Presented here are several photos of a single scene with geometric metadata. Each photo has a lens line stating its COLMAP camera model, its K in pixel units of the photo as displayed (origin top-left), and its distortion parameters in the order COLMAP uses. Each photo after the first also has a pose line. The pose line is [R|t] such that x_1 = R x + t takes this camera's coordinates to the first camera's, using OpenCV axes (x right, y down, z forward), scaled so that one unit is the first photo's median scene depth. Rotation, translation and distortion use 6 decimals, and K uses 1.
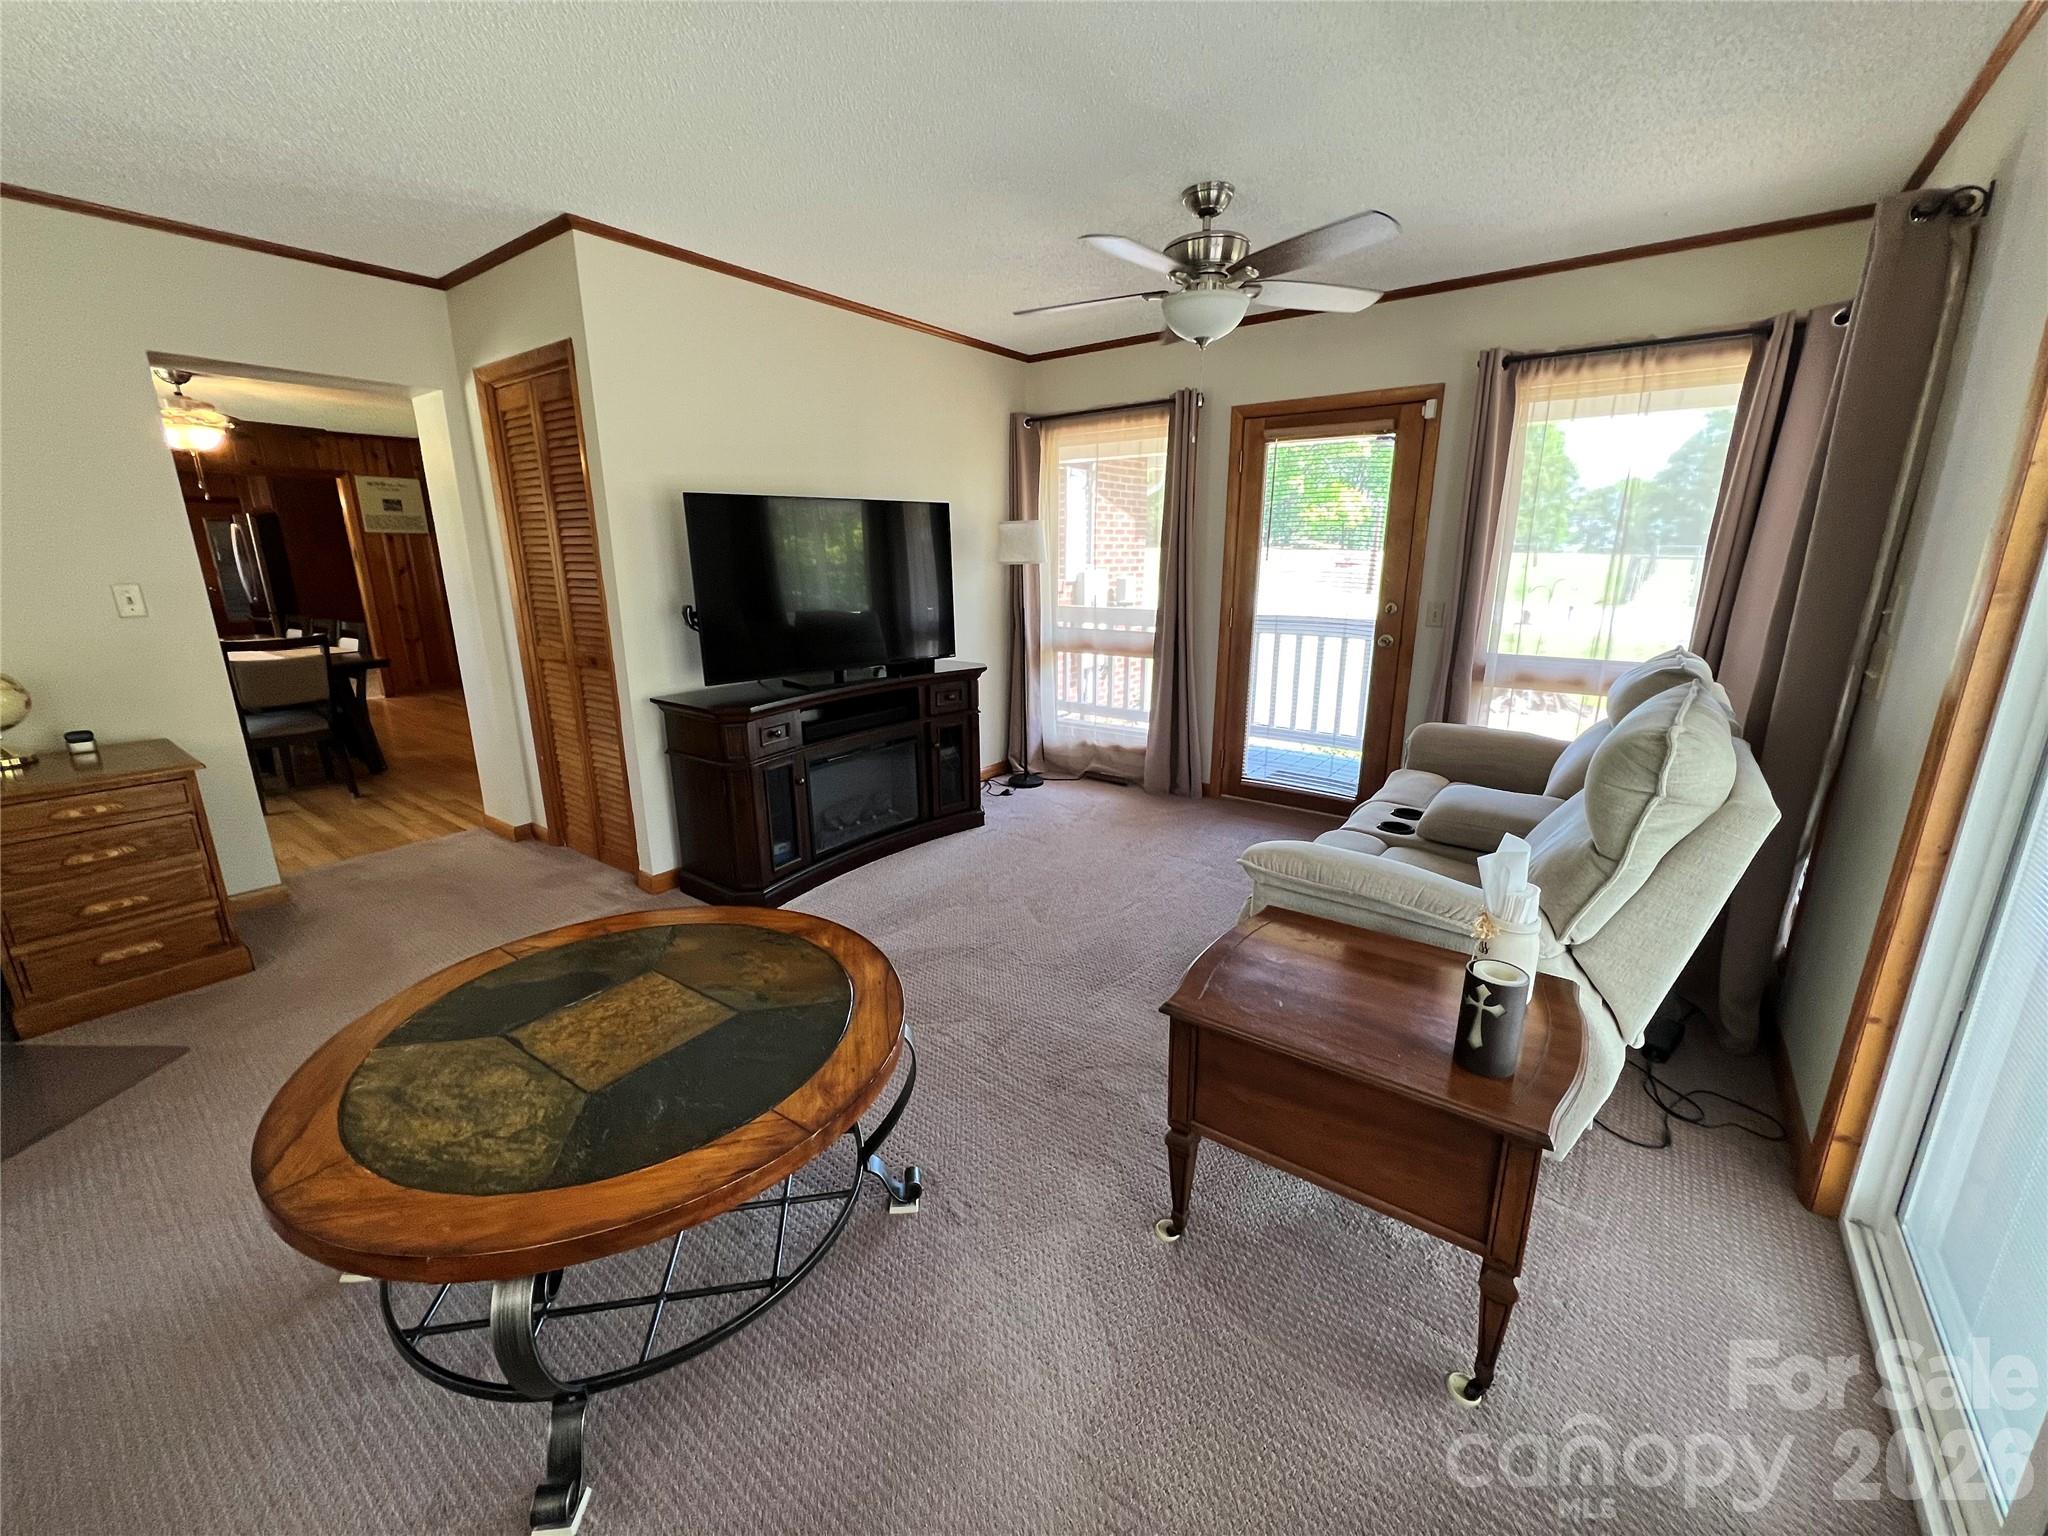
lens RADIAL K [[821.7, 0, 1021.0], [0, 821.7, 767.0], [0, 0, 1]] dist [-0.000298, 0.000488]
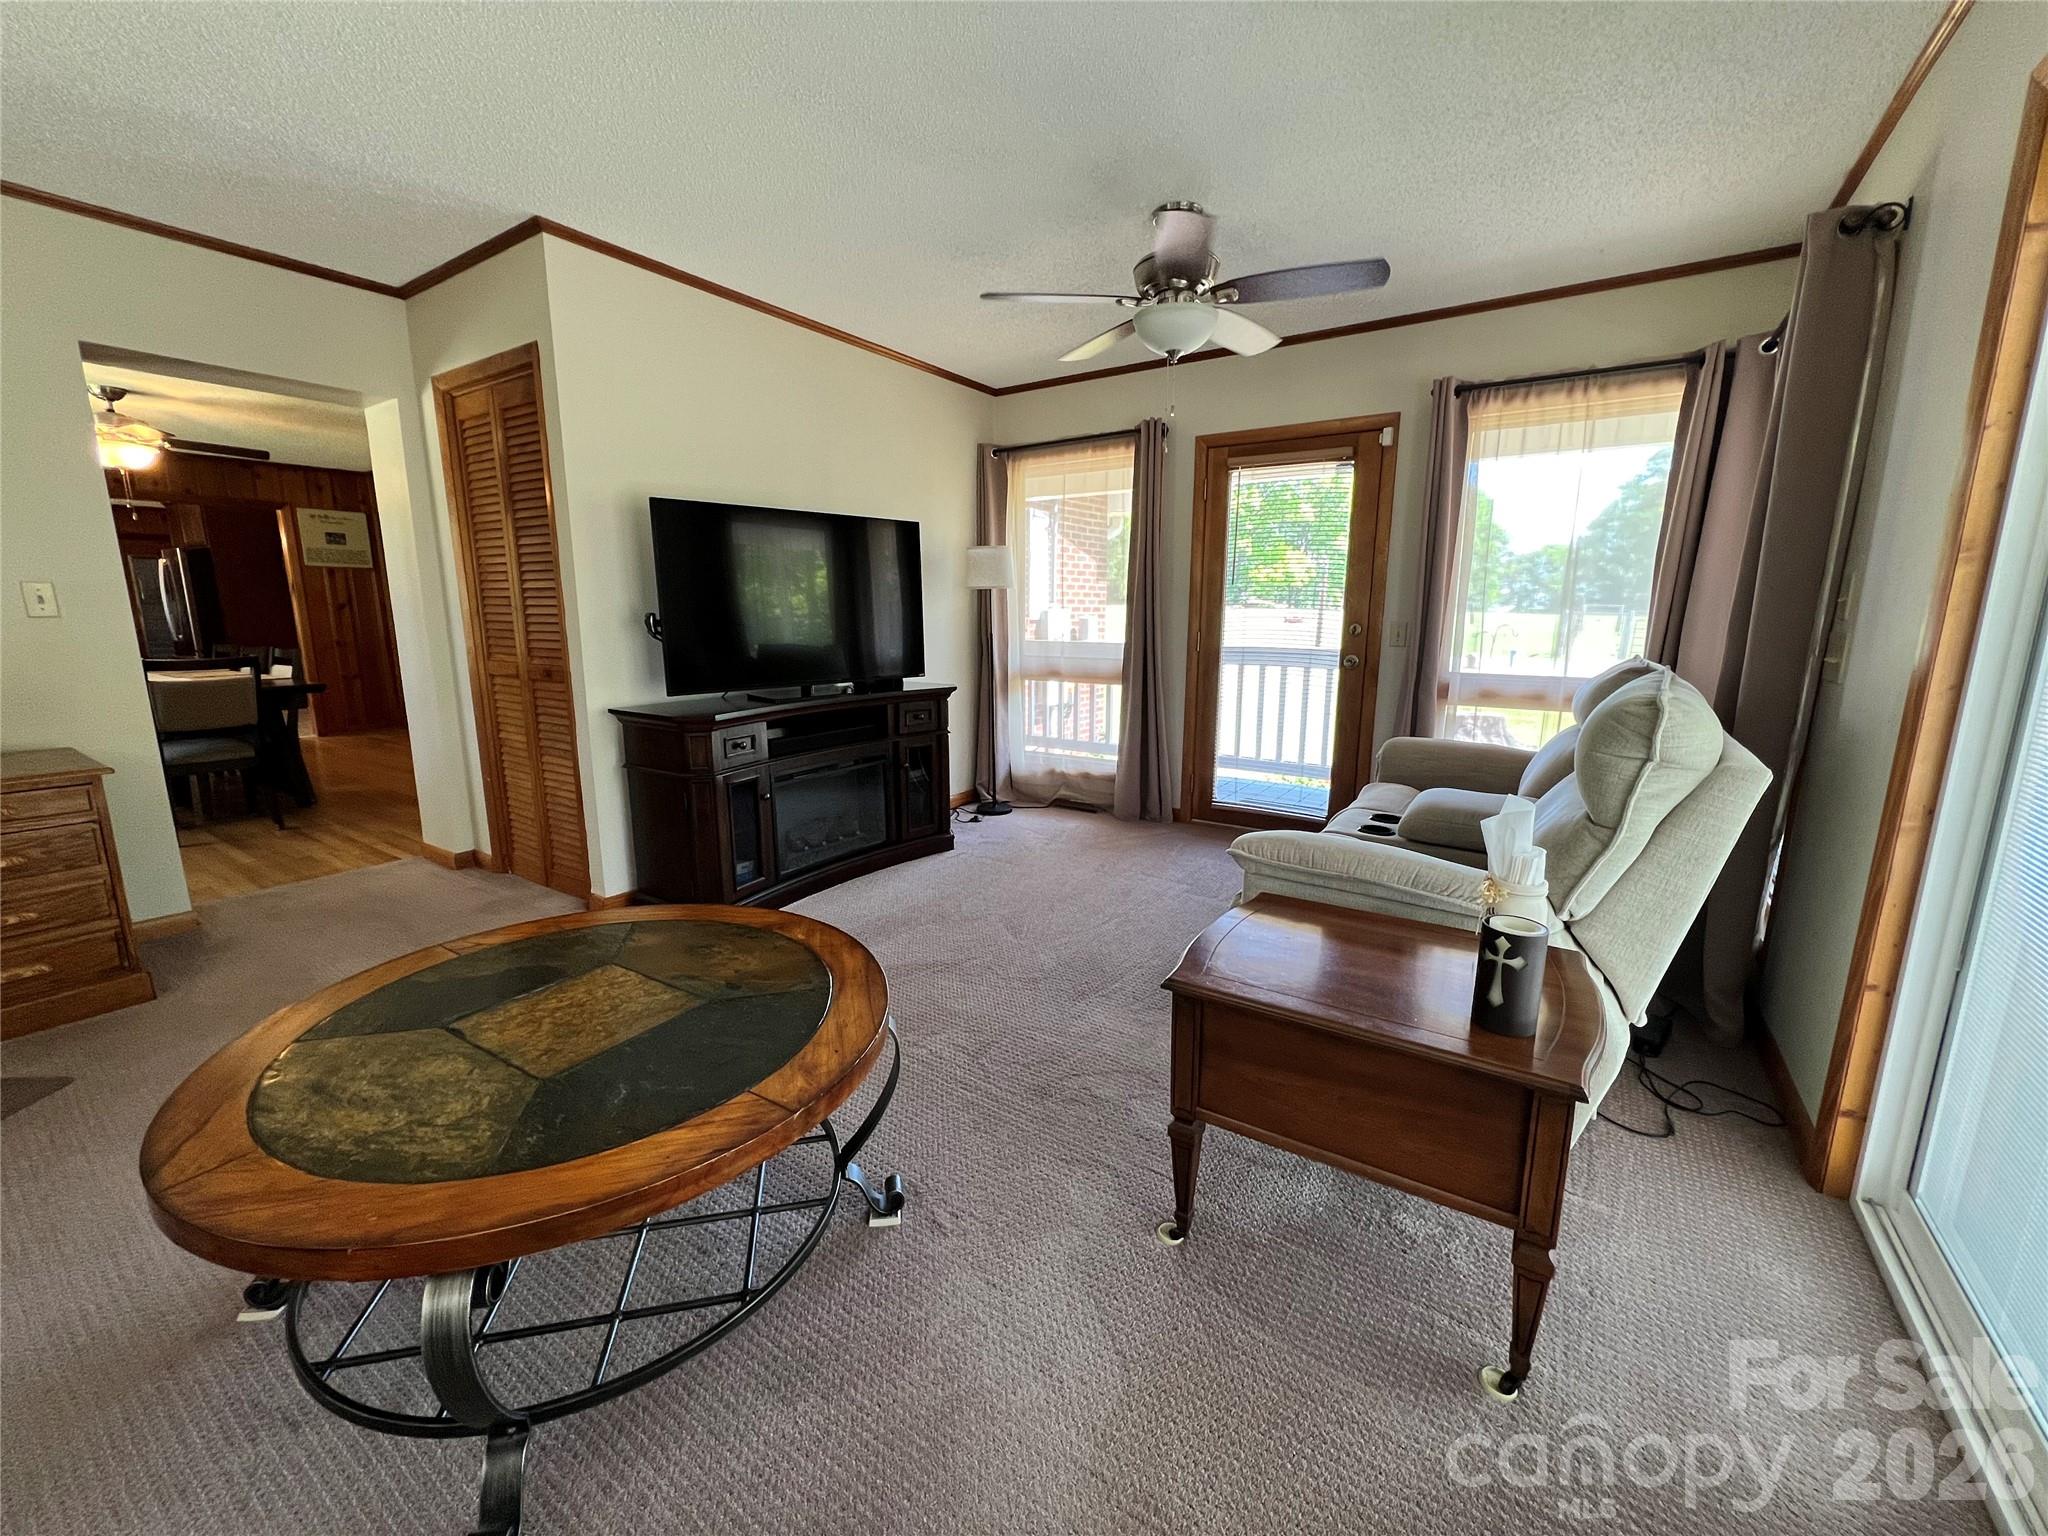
lens RADIAL K [[821.7, 0, 1021.2], [0, 821.7, 766.9], [0, 0, 1]] dist [-0.000298, 0.000488]
pose [[0.998617, -0.003225, 0.052472, -0.031550], [0.006784, 0.997677, -0.067780, 0.080672], [-0.052132, 0.068043, 0.996319, 0.035931]]
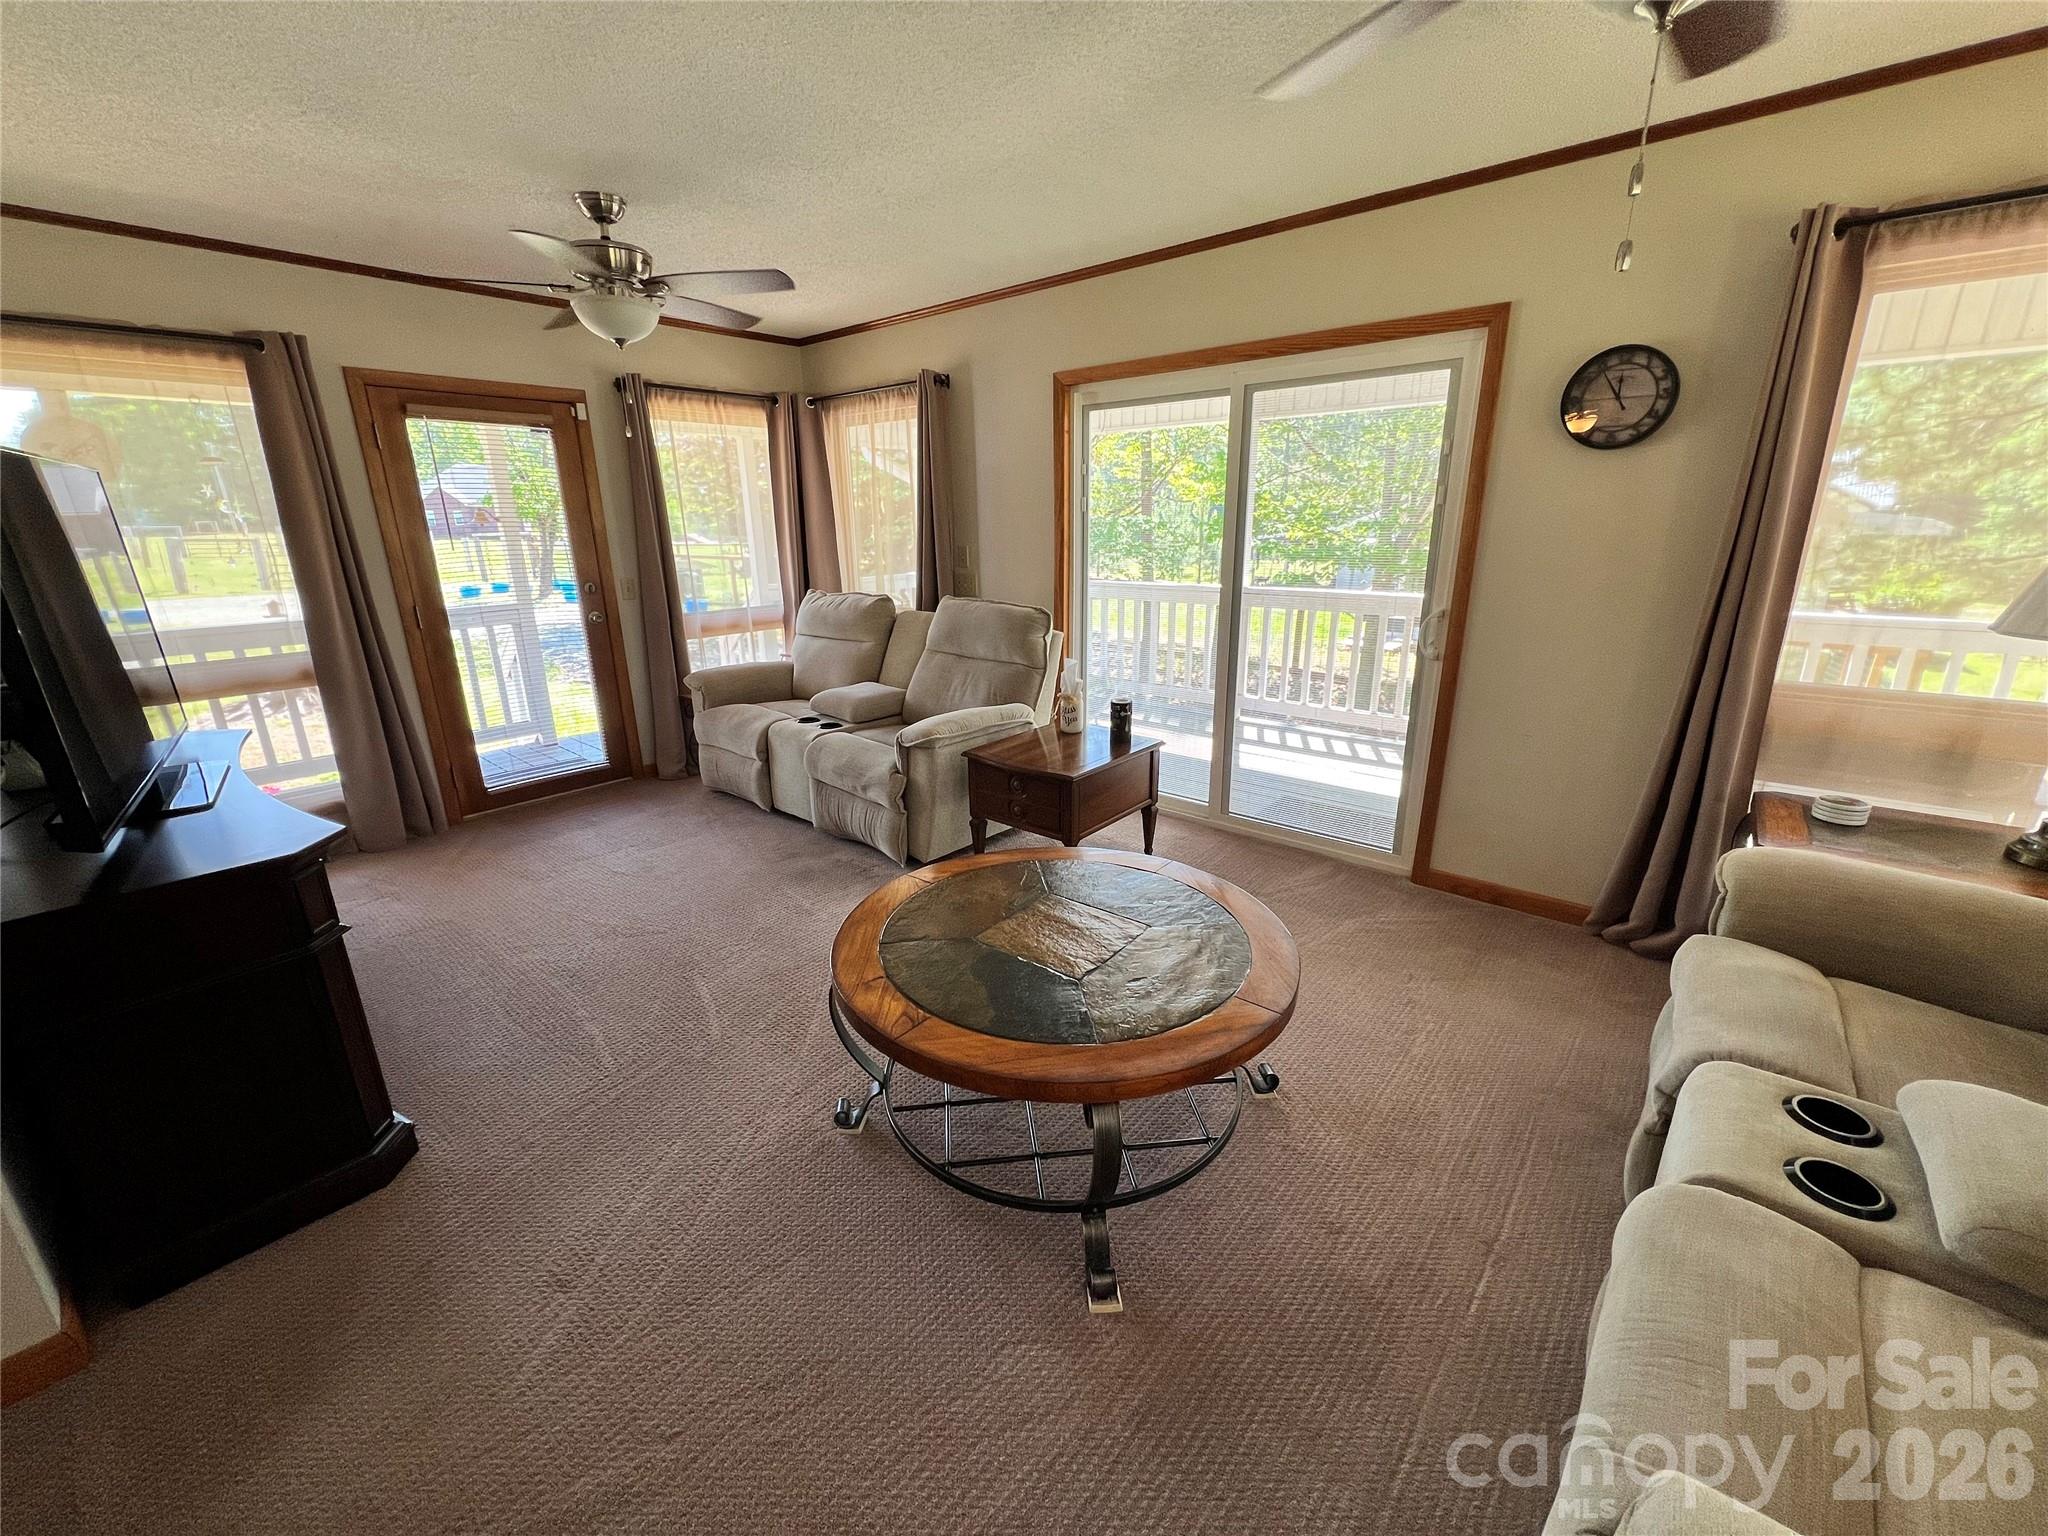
lens RADIAL K [[821.7, 0, 1025.4], [0, 821.7, 768.7], [0, 0, 1]] dist [-0.000298, 0.000488]
pose [[0.069567, -0.287888, 0.955134, -1.205325], [0.269551, 0.927263, 0.259855, -0.182423], [-0.960470, 0.239380, 0.142108, 0.629044]]
